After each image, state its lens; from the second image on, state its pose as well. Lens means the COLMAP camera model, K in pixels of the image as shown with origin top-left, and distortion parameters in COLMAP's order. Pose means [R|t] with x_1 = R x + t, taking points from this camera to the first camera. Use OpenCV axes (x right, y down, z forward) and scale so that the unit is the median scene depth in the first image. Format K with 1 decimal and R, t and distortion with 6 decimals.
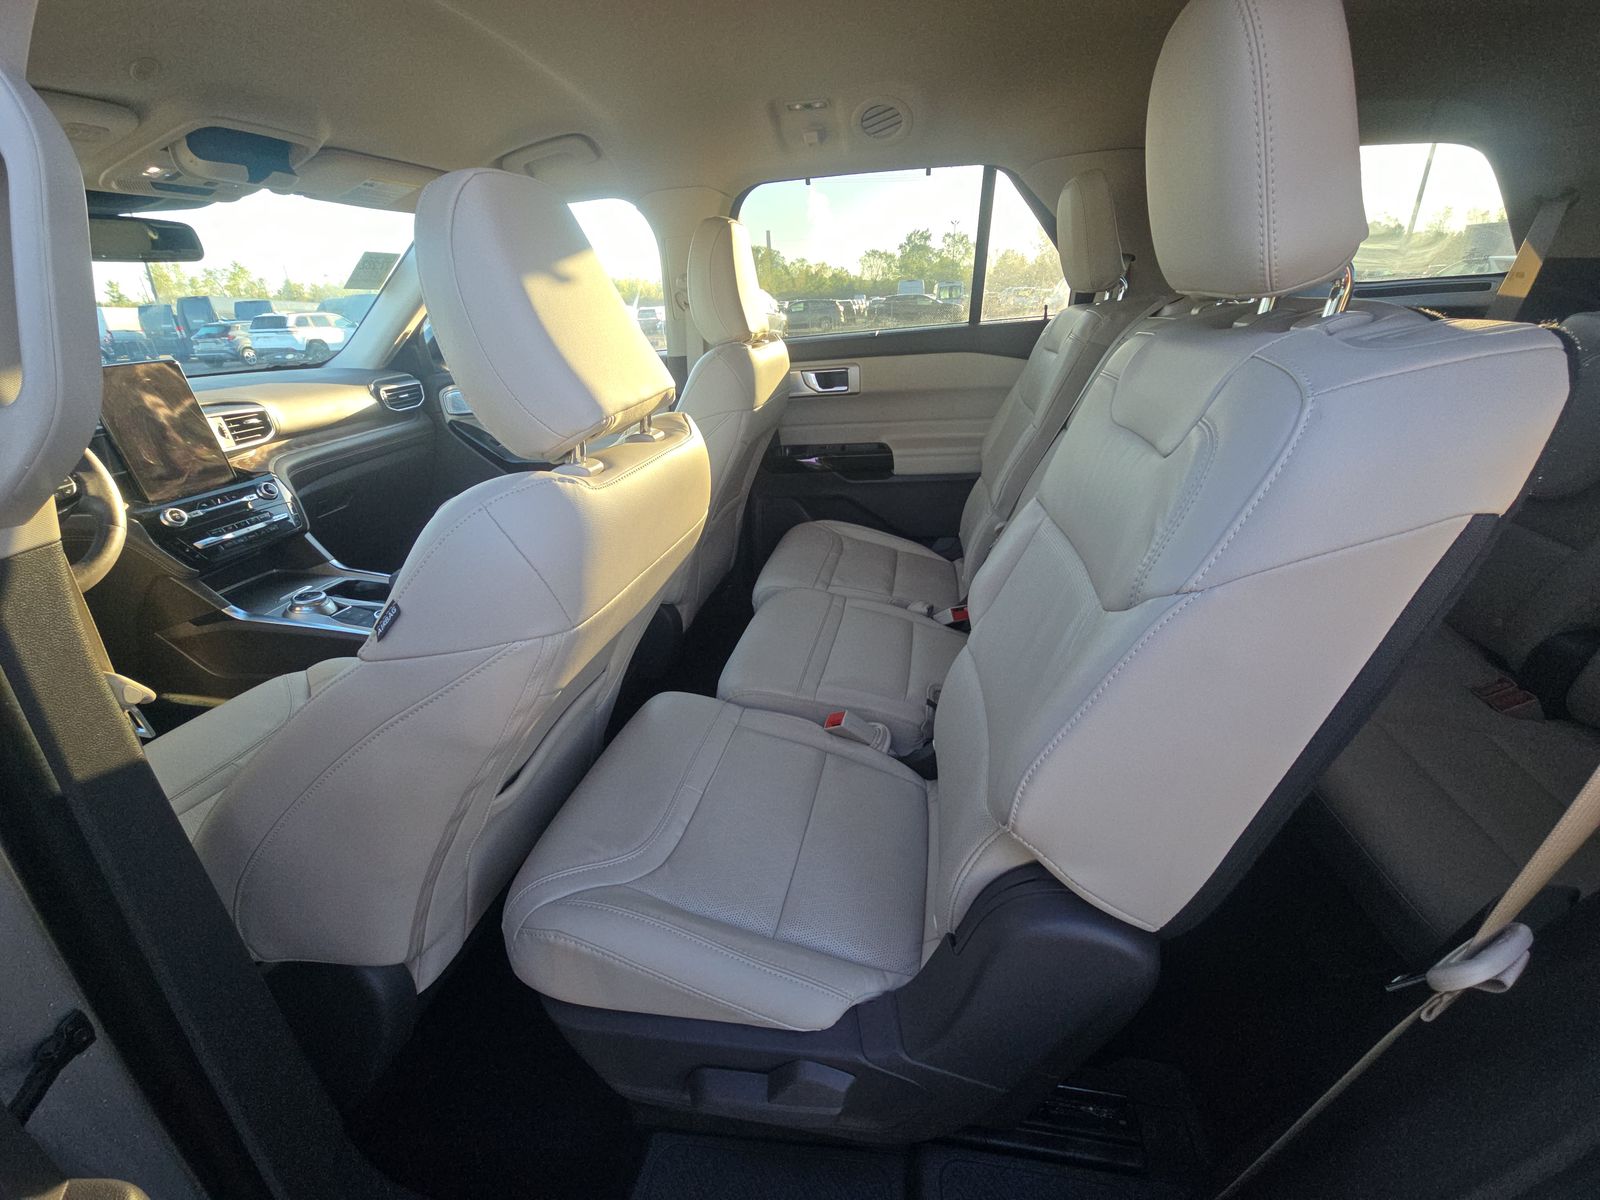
lens RADIAL K [[645.9, 0, 805.4], [0, 645.9, 603.6], [0, 0, 1]] dist [0.000043, -0.000143]
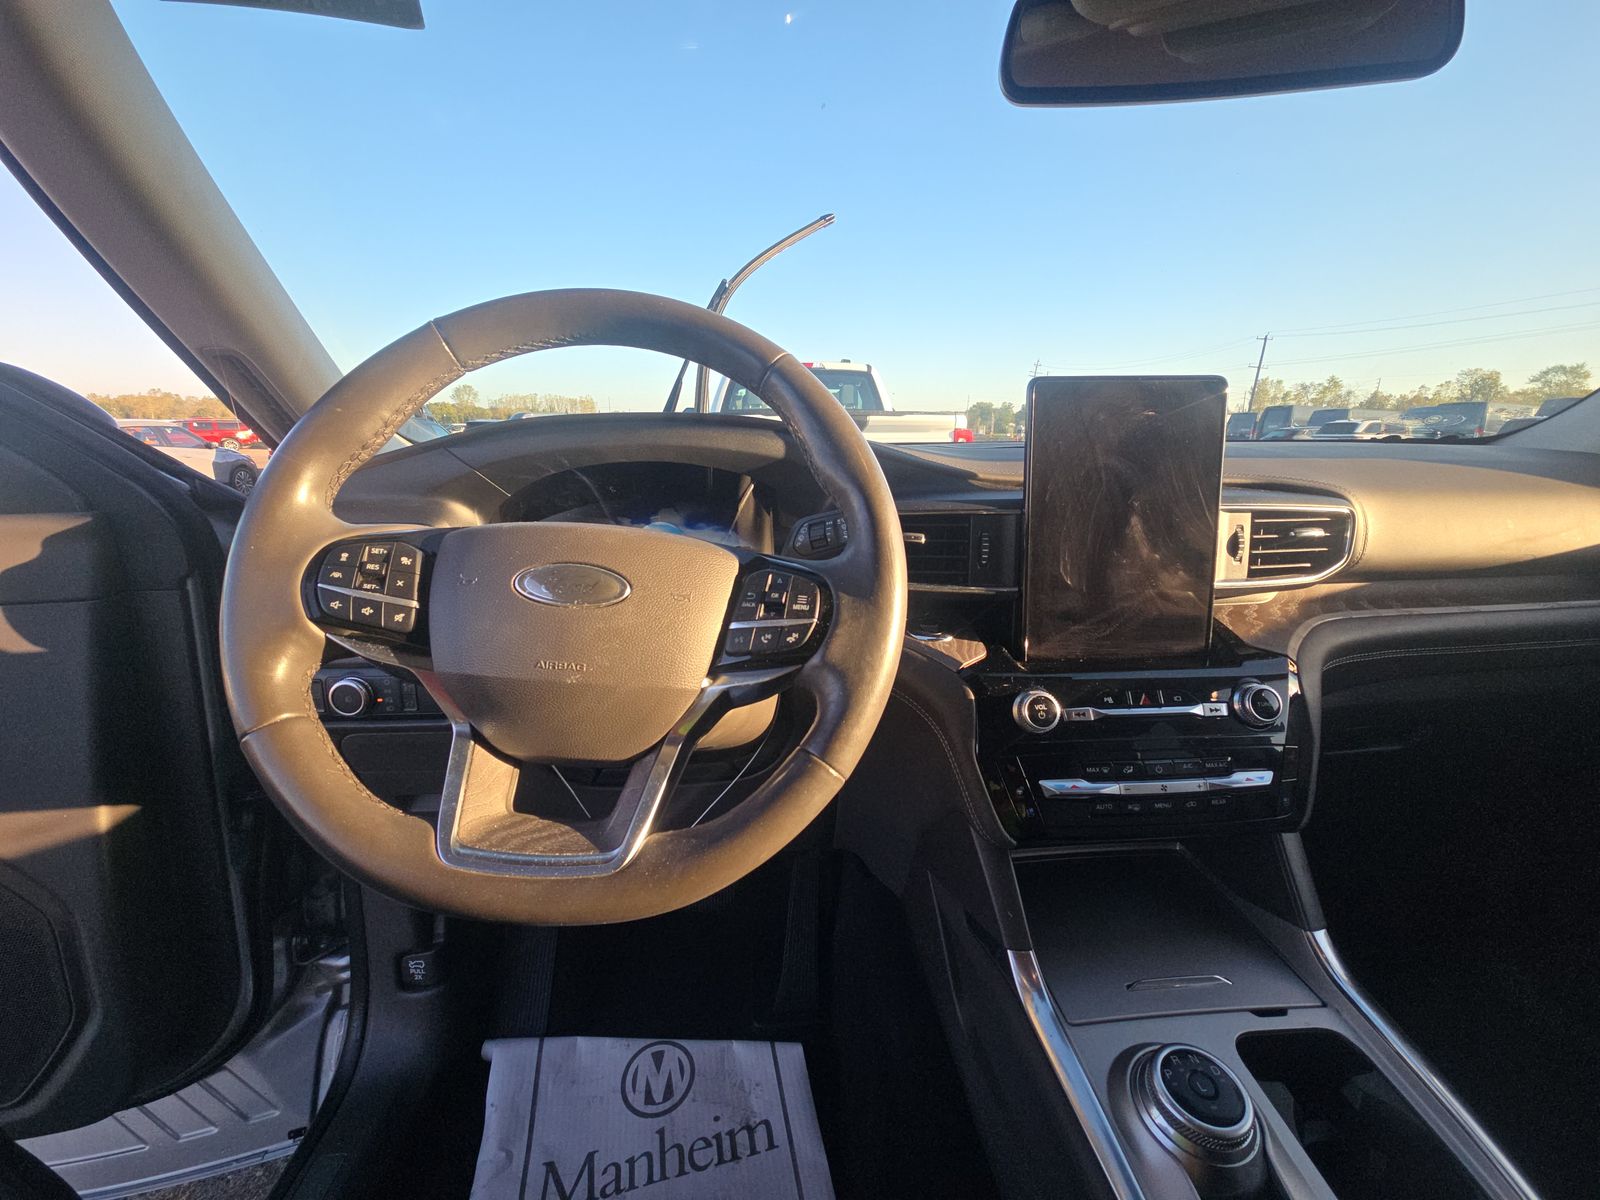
lens RADIAL K [[645.9, 0, 805.4], [0, 645.9, 603.6], [0, 0, 1]] dist [0.000043, -0.000143]
pose [[0.248207, 0.277289, -0.928173, -0.530378], [-0.414143, 0.896553, 0.157094, -0.169517], [0.875716, 0.345404, 0.337368, 0.580682]]
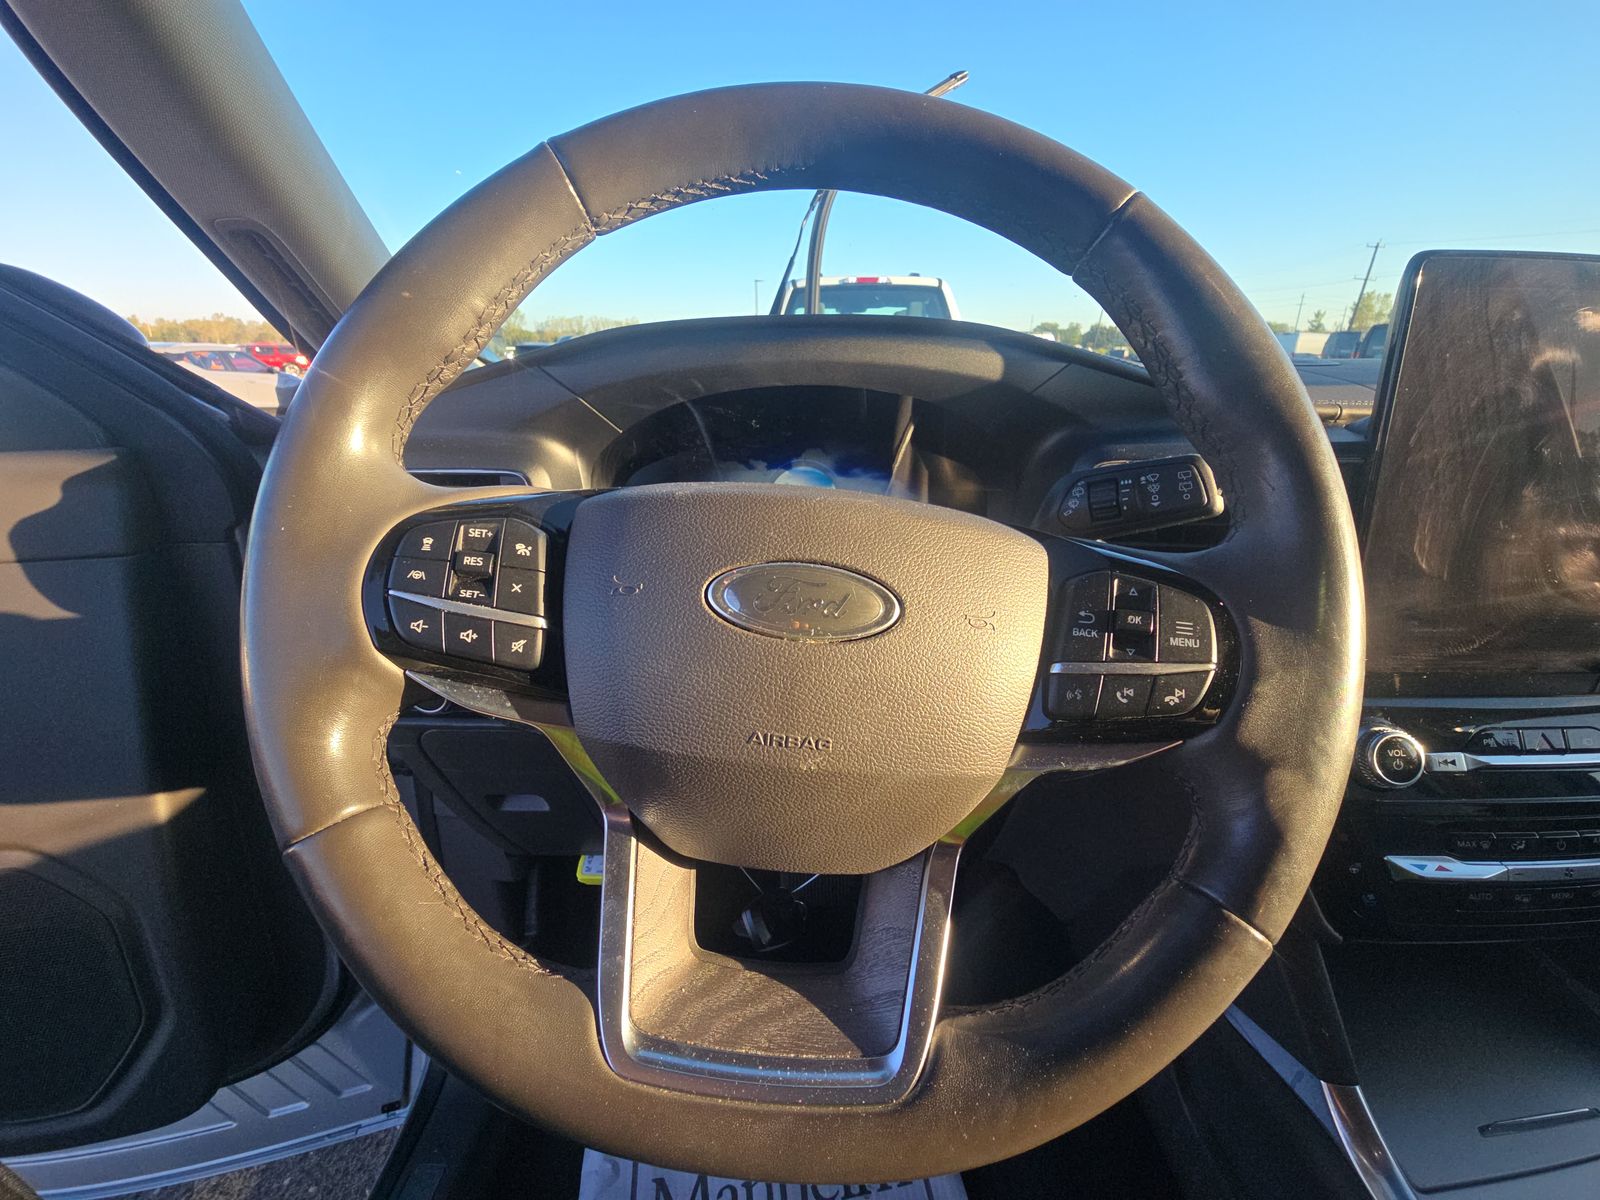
lens RADIAL K [[648.2, 0, 806.5], [0, 648.2, 602.9], [0, 0, 1]] dist [0.001739, 0.000252]
pose [[0.178575, 0.377432, -0.908656, -0.651782], [-0.416512, 0.865672, 0.277721, -0.140270], [0.891419, 0.328872, 0.311793, 0.538874]]
